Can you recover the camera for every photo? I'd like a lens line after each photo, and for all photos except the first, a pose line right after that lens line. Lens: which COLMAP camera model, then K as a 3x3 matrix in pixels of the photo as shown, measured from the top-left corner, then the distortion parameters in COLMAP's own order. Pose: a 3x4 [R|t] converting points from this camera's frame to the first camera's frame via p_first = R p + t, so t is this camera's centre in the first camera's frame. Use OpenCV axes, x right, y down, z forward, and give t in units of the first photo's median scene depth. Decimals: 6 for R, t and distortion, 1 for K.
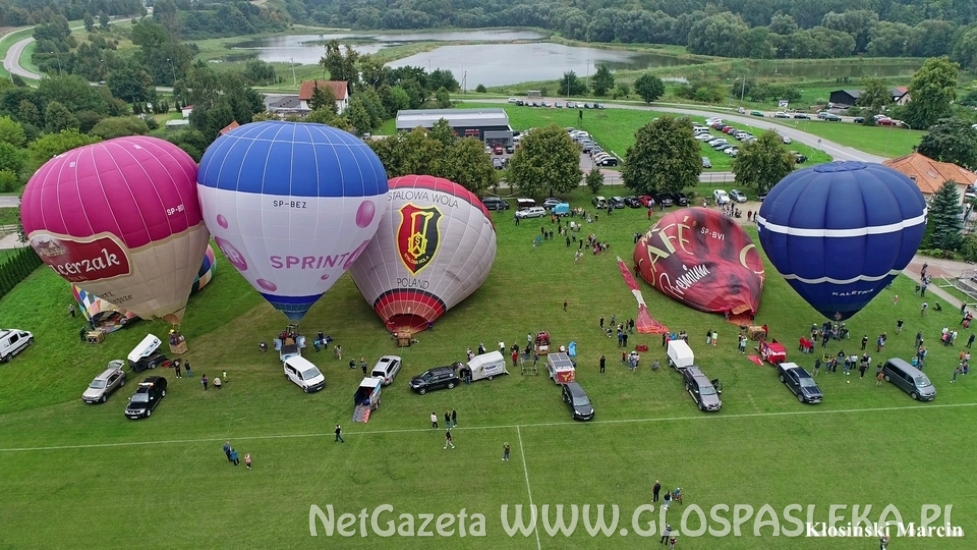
lens RADIAL K [[689.4, 0, 490.5], [0, 689.4, 279.3], [0, 0, 1]] dist [-0.014021, 0.005814]
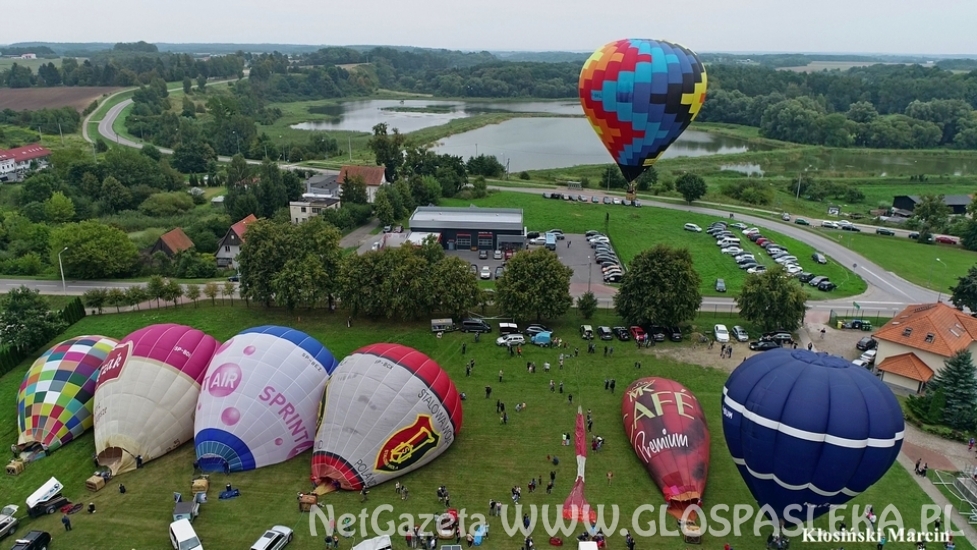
lens RADIAL K [[689.4, 0, 490.5], [0, 689.4, 279.3], [0, 0, 1]] dist [-0.014021, 0.005814]
pose [[0.991340, 0.062592, -0.115446, 0.063270], [-0.071645, 0.994530, -0.076009, -0.048795], [0.110057, 0.083622, 0.990401, 0.019407]]
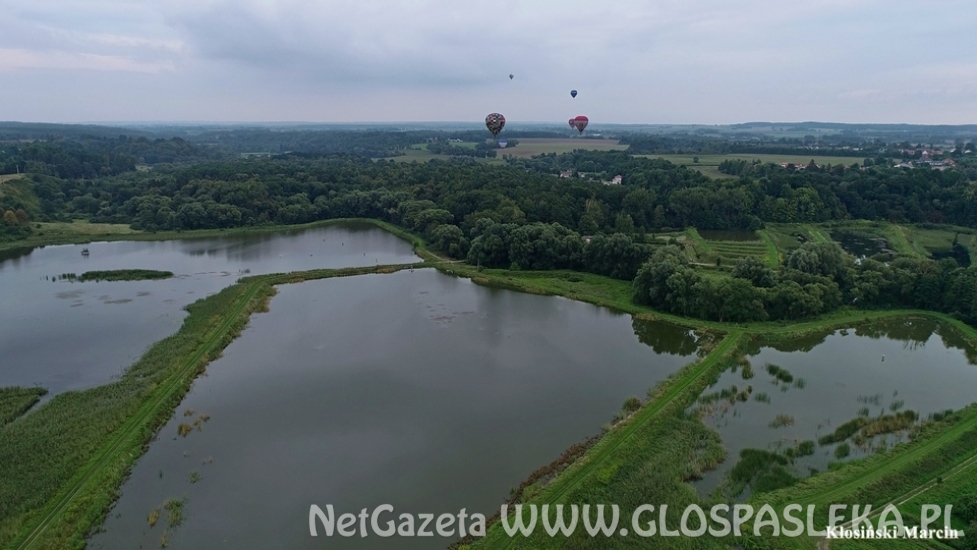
lens RADIAL K [[689.4, 0, 490.5], [0, 689.4, 279.3], [0, 0, 1]] dist [-0.014021, 0.005814]
pose [[0.955753, -0.047855, 0.290253, -0.151011], [0.098758, 0.981613, -0.163351, -0.464533], [-0.277099, 0.184788, 0.942905, 0.623937]]
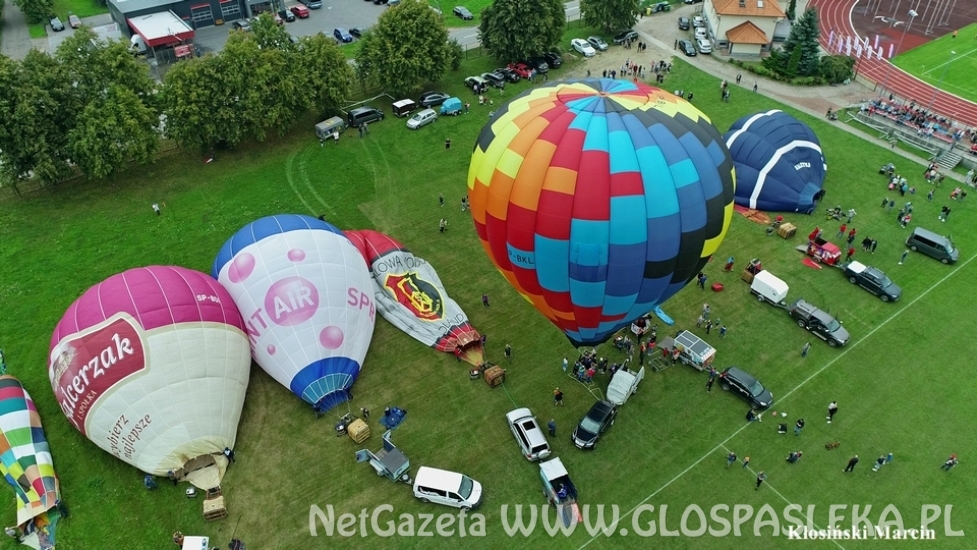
lens RADIAL K [[689.4, 0, 490.5], [0, 689.4, 279.3], [0, 0, 1]] dist [-0.014021, 0.005814]
pose [[0.849196, -0.333035, 0.409822, -0.123369], [0.196722, 0.919709, 0.339757, -0.084353], [-0.490068, -0.207899, 0.846529, 0.105212]]
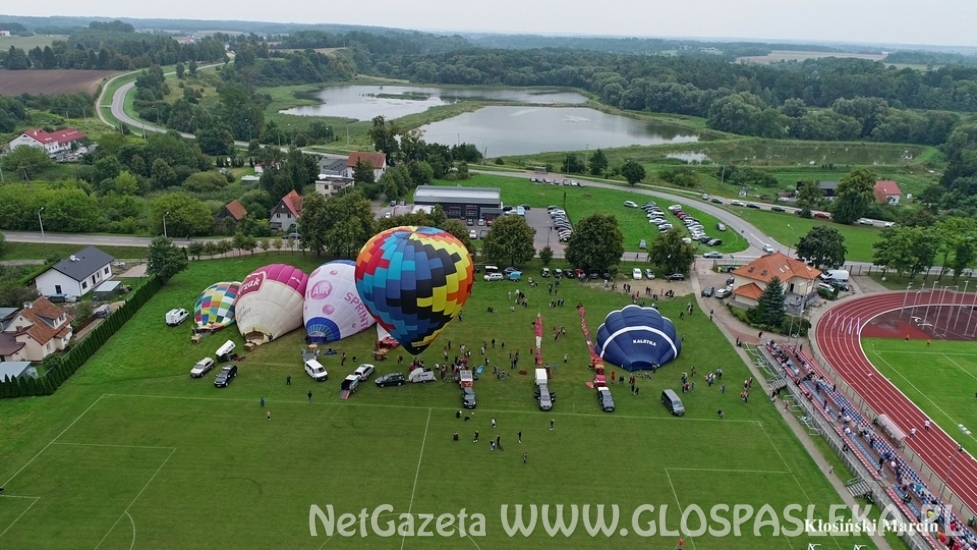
lens RADIAL K [[689.4, 0, 490.5], [0, 689.4, 279.3], [0, 0, 1]] dist [-0.014021, 0.005814]
pose [[0.995143, 0.069926, -0.069292, 0.069835], [-0.073725, 0.995822, -0.053879, -0.007231], [0.065235, 0.058726, 0.996140, -0.182506]]
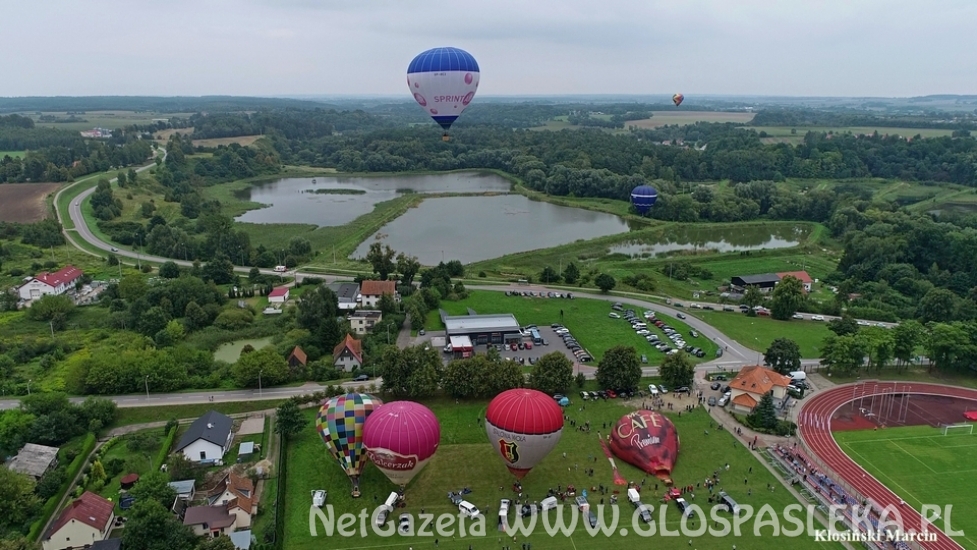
lens RADIAL K [[689.4, 0, 490.5], [0, 689.4, 279.3], [0, 0, 1]] dist [-0.014021, 0.005814]
pose [[0.997485, -0.003870, 0.070776, -0.095632], [0.013660, 0.990288, -0.138359, -0.078687], [-0.069553, 0.138977, 0.987850, -0.353999]]
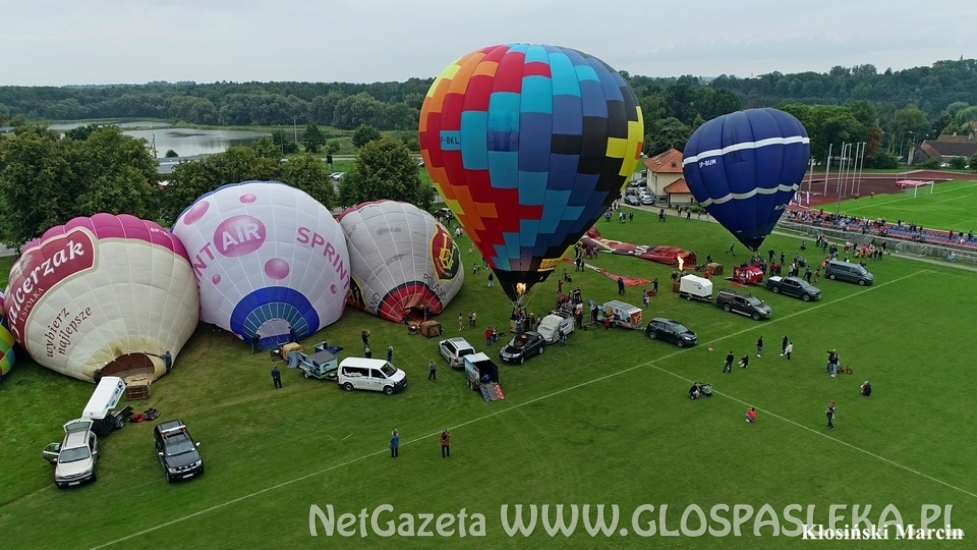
lens RADIAL K [[689.4, 0, 490.5], [0, 689.4, 279.3], [0, 0, 1]] dist [-0.014021, 0.005814]
pose [[0.848282, -0.136508, 0.511648, -0.142327], [0.203686, 0.975979, -0.077307, 0.031901], [-0.488805, 0.169793, 0.855710, 0.072944]]
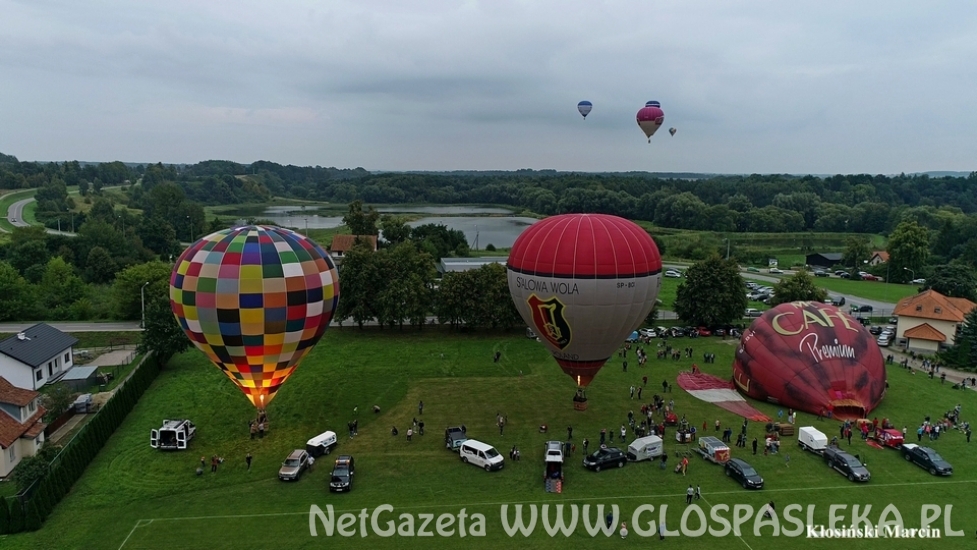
lens RADIAL K [[689.4, 0, 490.5], [0, 689.4, 279.3], [0, 0, 1]] dist [-0.014021, 0.005814]
pose [[0.997446, 0.014622, 0.069910, -0.089858], [0.003057, 0.969182, -0.246325, 0.036357], [-0.071357, 0.245910, 0.966663, -0.027309]]
